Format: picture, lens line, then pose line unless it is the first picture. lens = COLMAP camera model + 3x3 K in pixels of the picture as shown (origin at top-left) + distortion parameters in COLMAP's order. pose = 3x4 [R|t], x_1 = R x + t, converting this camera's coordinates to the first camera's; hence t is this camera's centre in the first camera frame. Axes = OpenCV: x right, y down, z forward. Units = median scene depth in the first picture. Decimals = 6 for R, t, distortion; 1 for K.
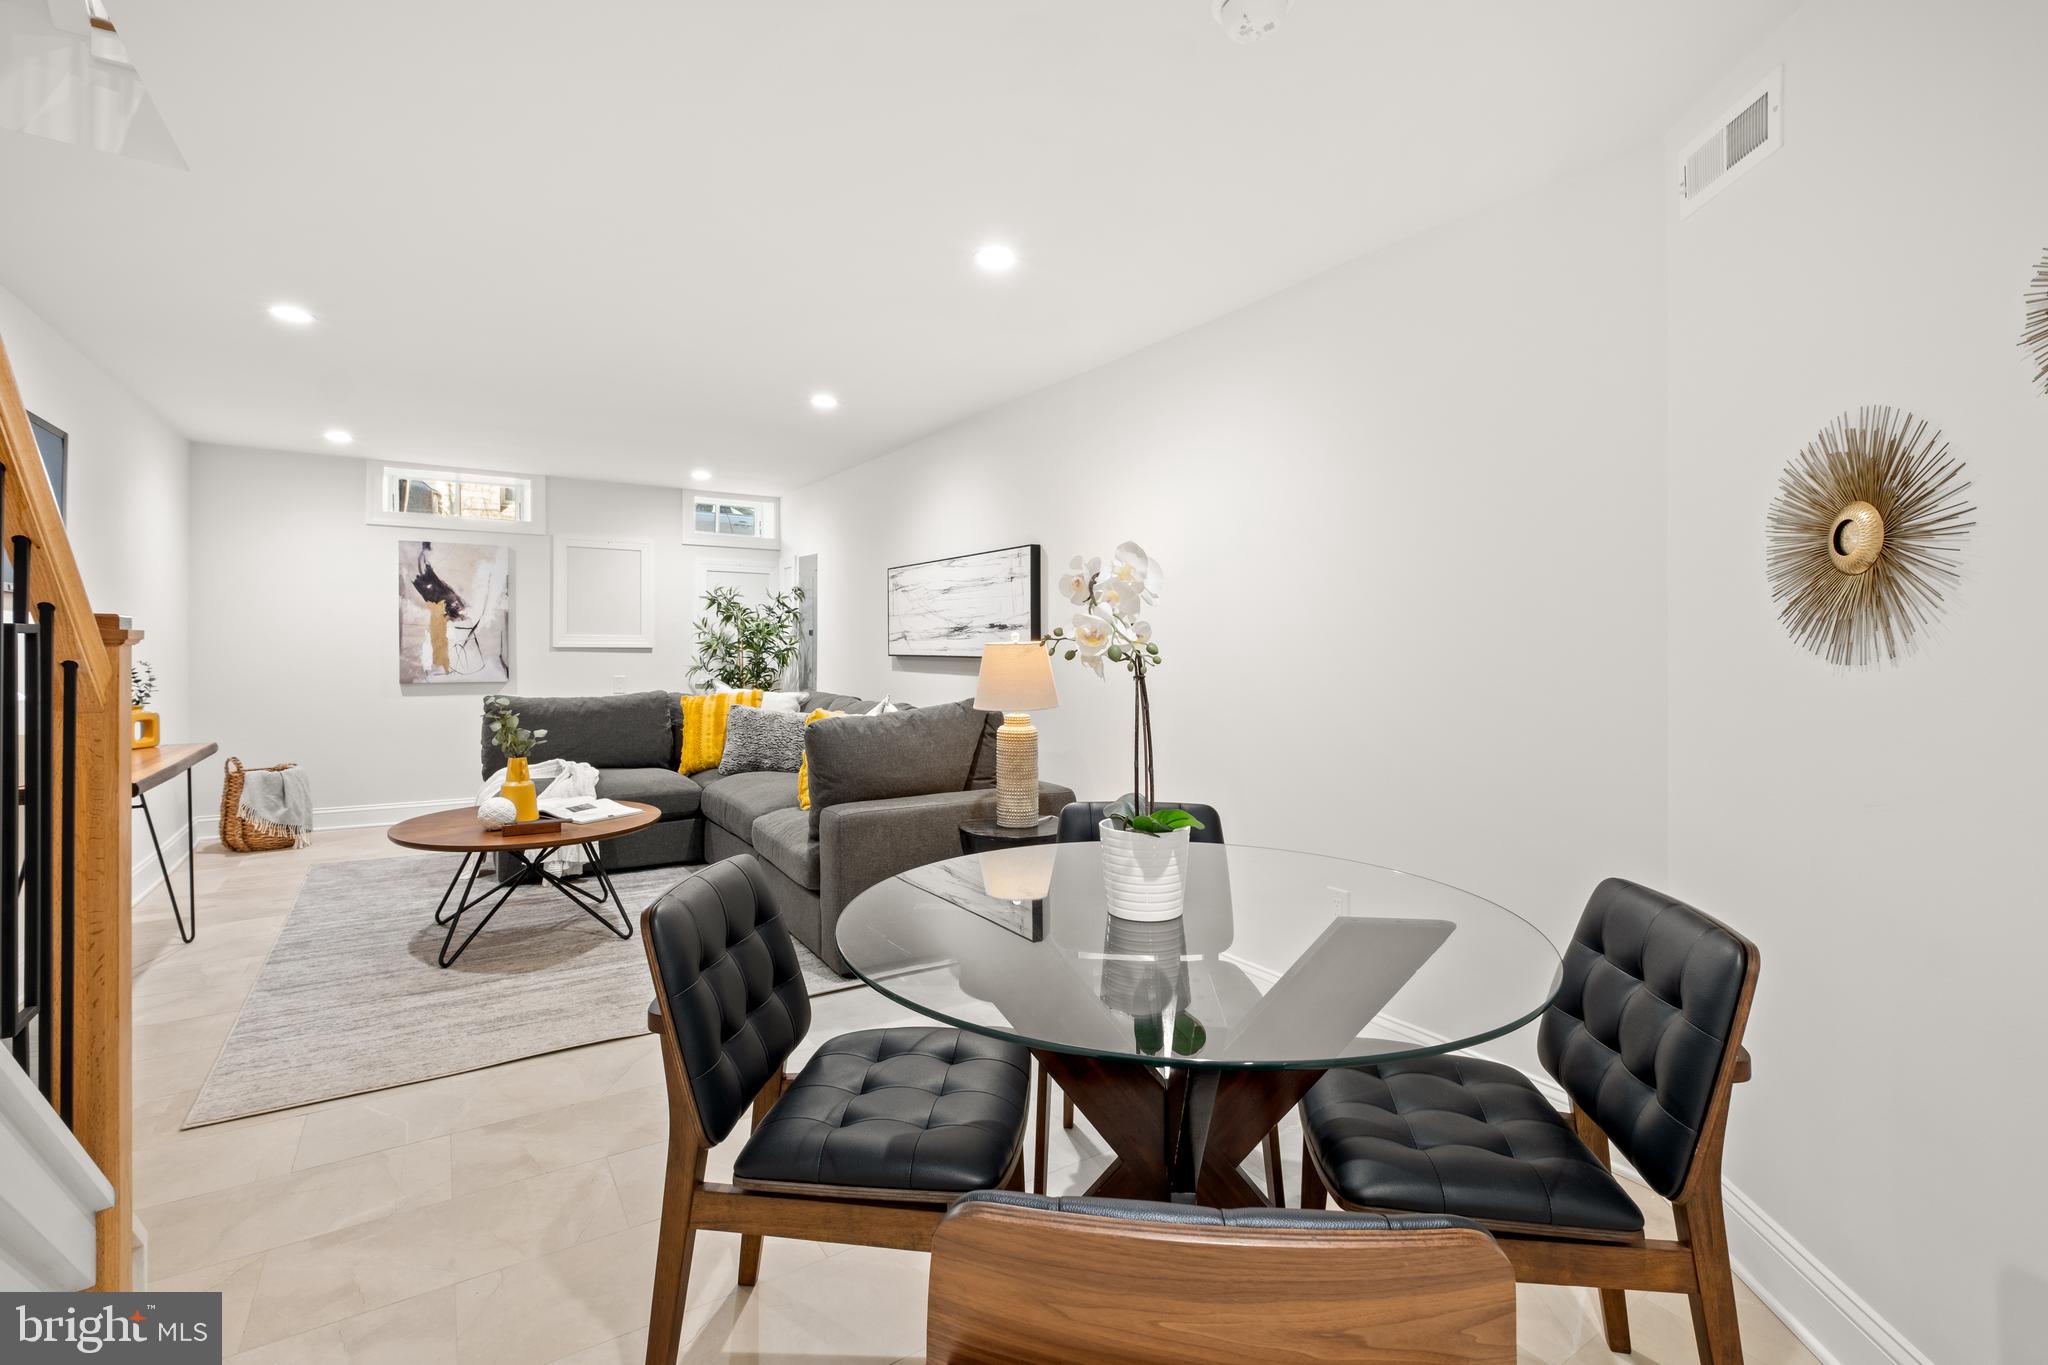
lens RADIAL K [[899.6, 0, 1023.0], [0, 899.6, 657.4], [0, 0, 1]] dist [-0.001969, -0.000716]
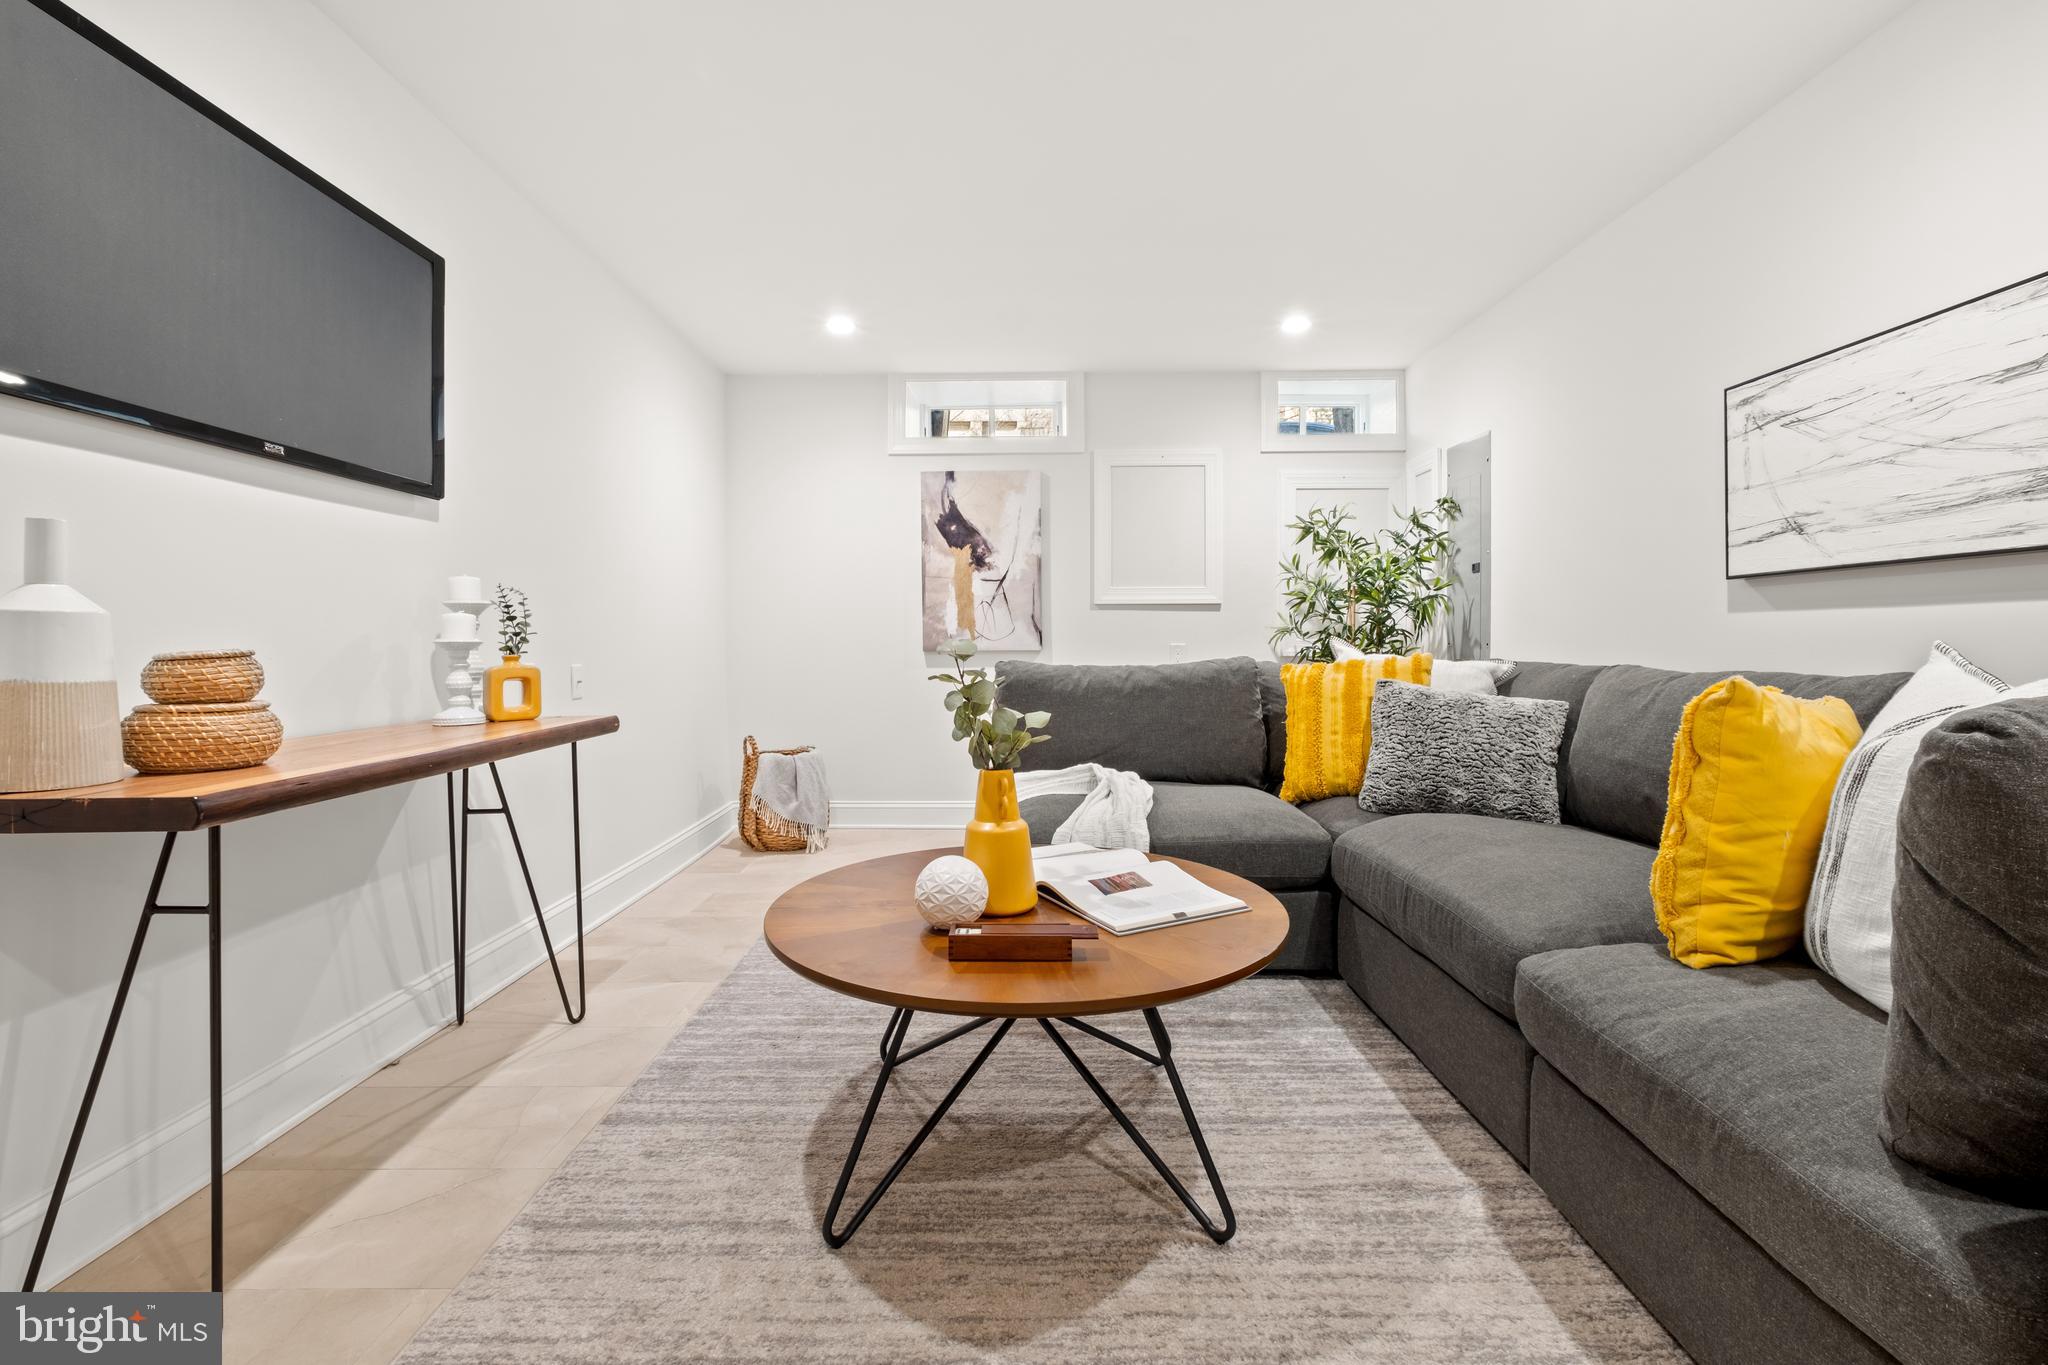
lens RADIAL K [[894.5, 0, 1036.2], [0, 894.5, 649.9], [0, 0, 1]] dist [-0.000625, -0.000130]
pose [[0.843520, -0.006004, -0.537065, -0.202388], [0.004076, 0.999980, -0.004776, 0.035455], [0.537083, 0.001839, 0.843527, 0.425857]]
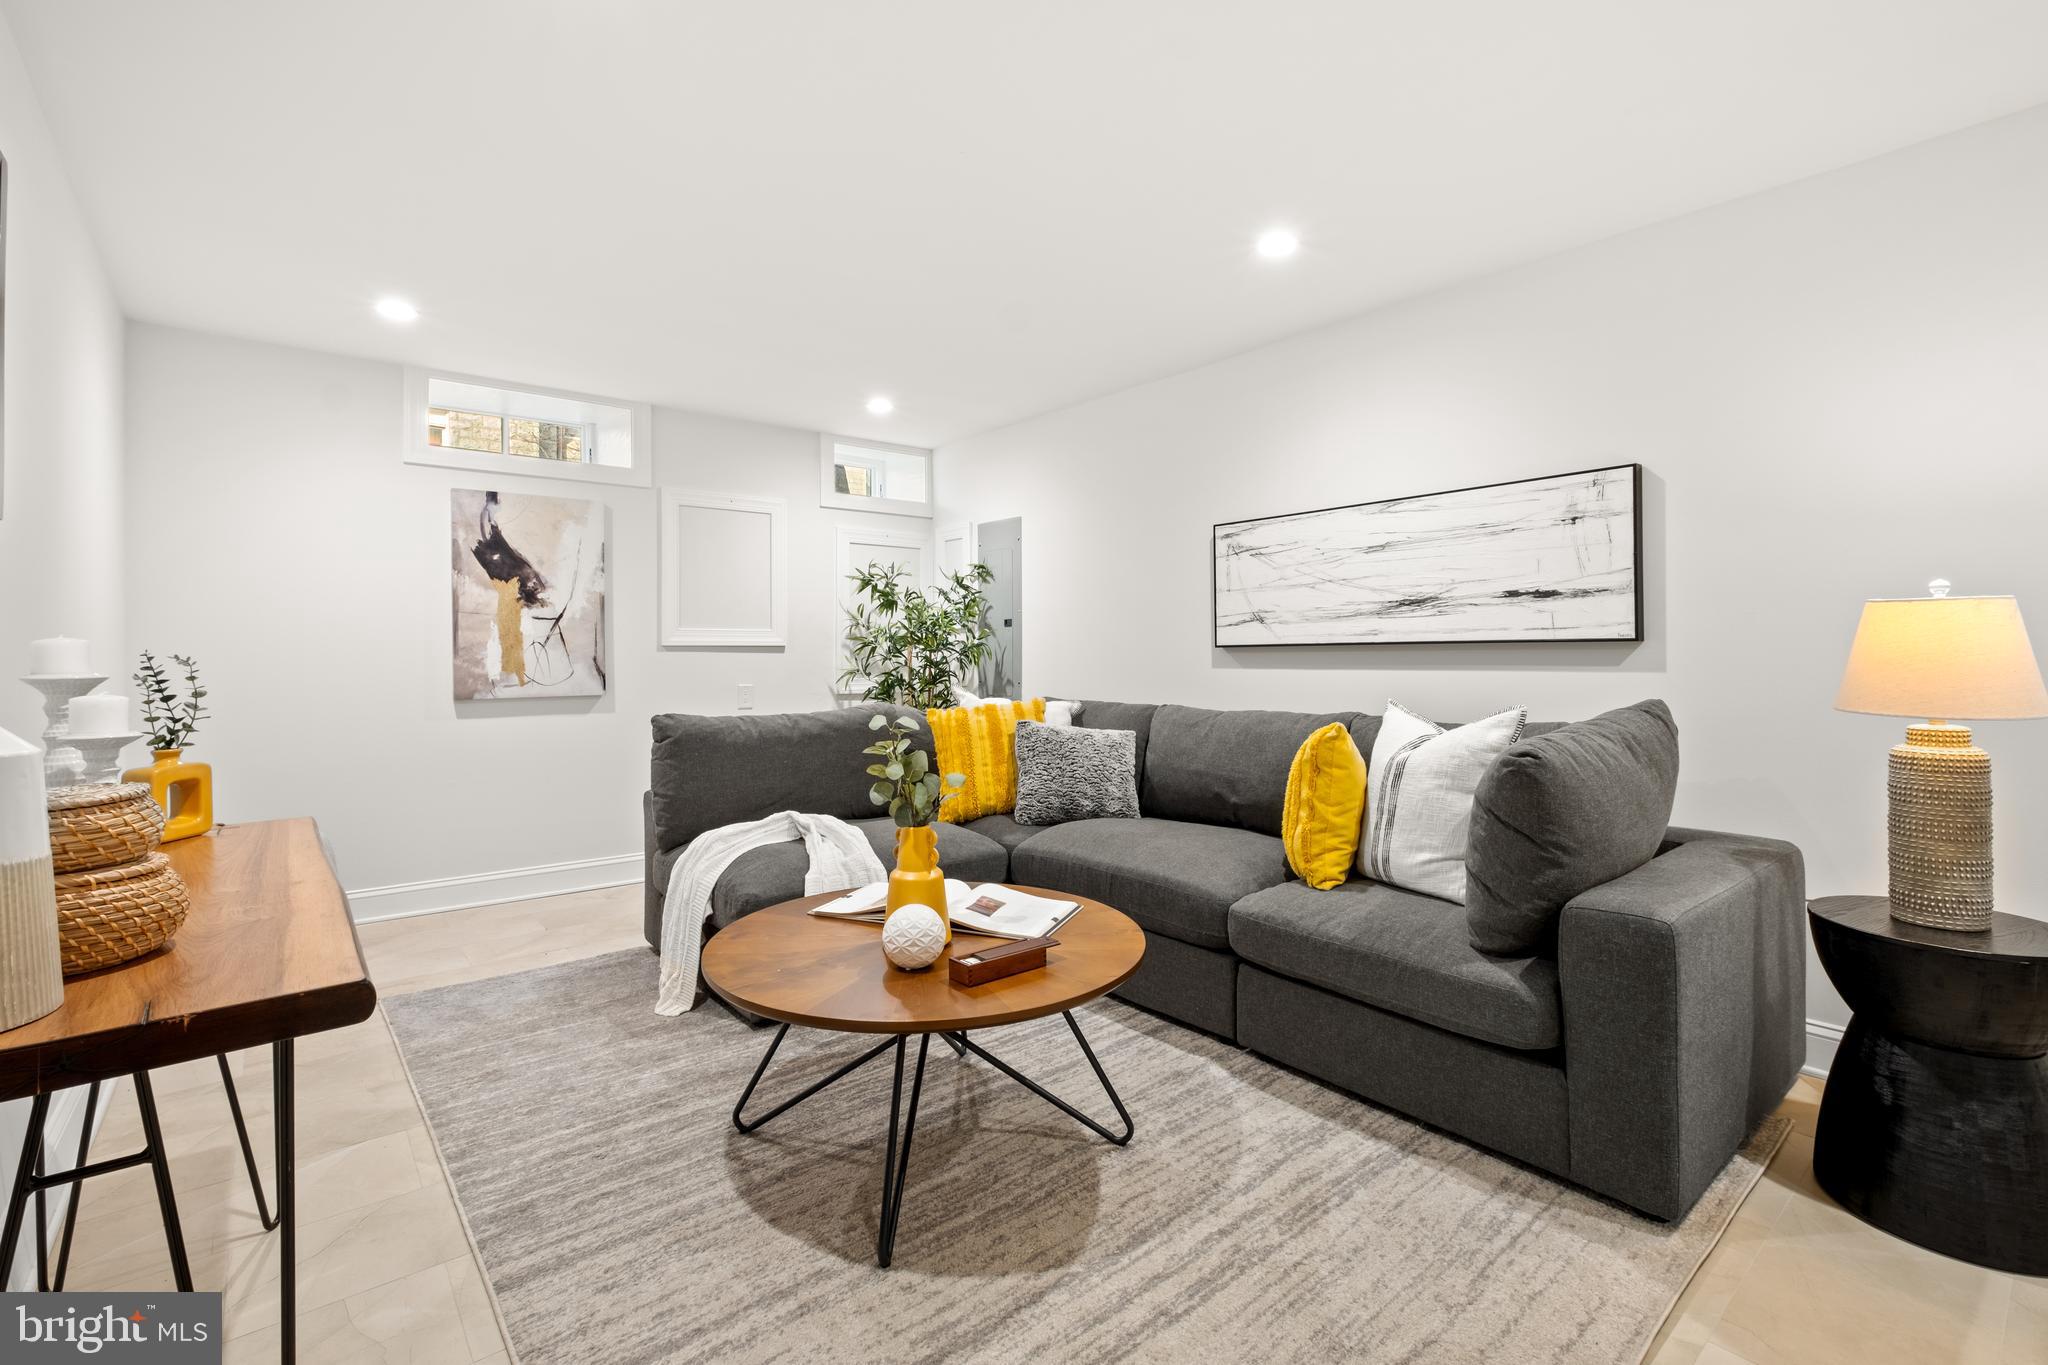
lens RADIAL K [[899.6, 0, 1023.0], [0, 899.6, 657.4], [0, 0, 1]] dist [-0.001969, -0.000716]
pose [[0.992846, -0.014103, 0.118564, -0.387241], [0.015241, 0.999846, -0.008696, 0.010278], [-0.118423, 0.010440, 0.992908, 0.309464]]
